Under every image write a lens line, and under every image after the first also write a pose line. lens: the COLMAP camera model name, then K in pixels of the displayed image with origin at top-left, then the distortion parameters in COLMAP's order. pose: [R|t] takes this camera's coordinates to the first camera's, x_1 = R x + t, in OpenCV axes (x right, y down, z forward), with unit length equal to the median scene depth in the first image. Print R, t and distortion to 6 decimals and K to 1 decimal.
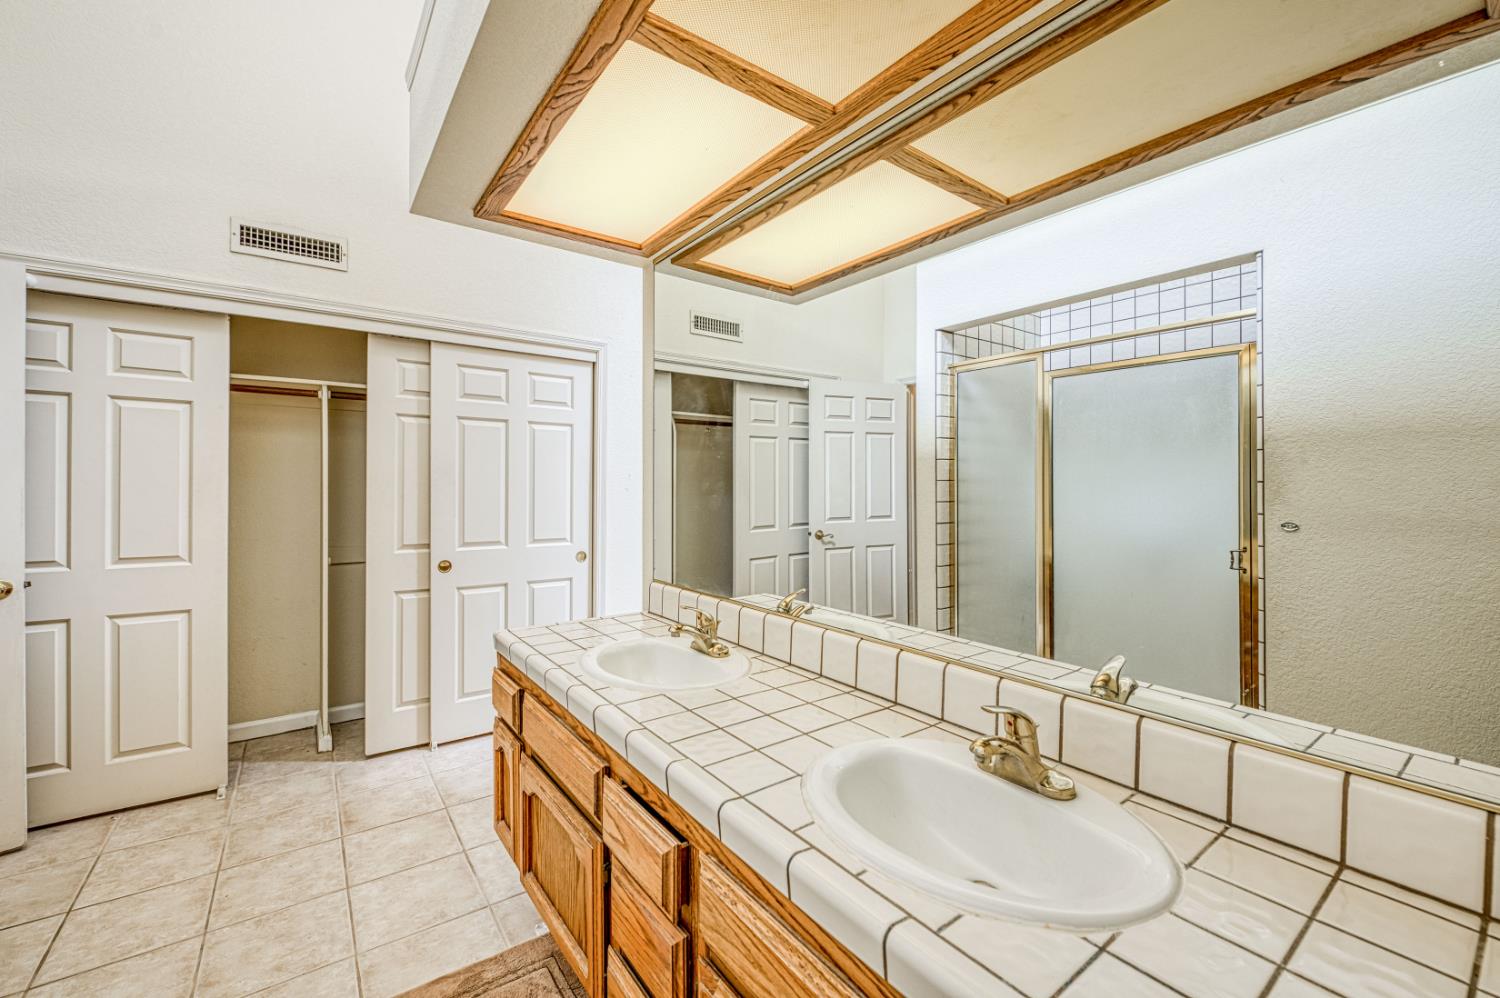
lens RADIAL K [[597.0, 0, 764.5], [0, 597.0, 493.9], [0, 0, 1]] dist [-0.012169, -0.000154]
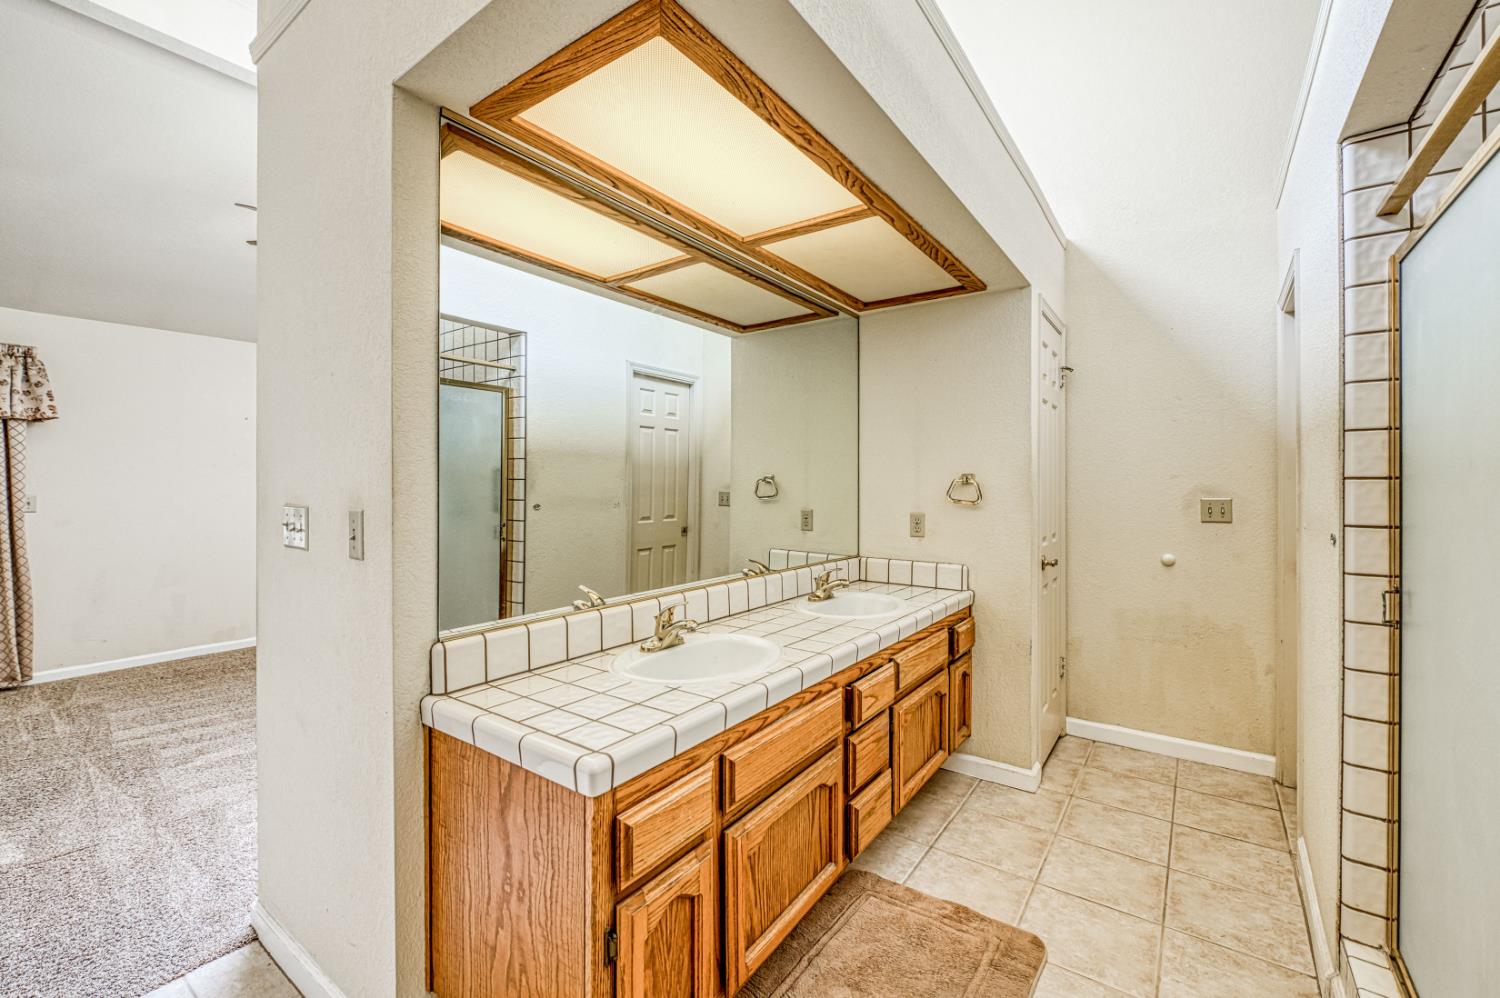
lens RADIAL K [[597.0, 0, 764.5], [0, 597.0, 493.9], [0, 0, 1]] dist [-0.012169, -0.000154]
pose [[-0.279955, -0.015584, 0.959887, -1.082601], [0.009612, 0.999773, 0.019034, -0.016602], [-0.959965, 0.014555, -0.279742, 1.093520]]
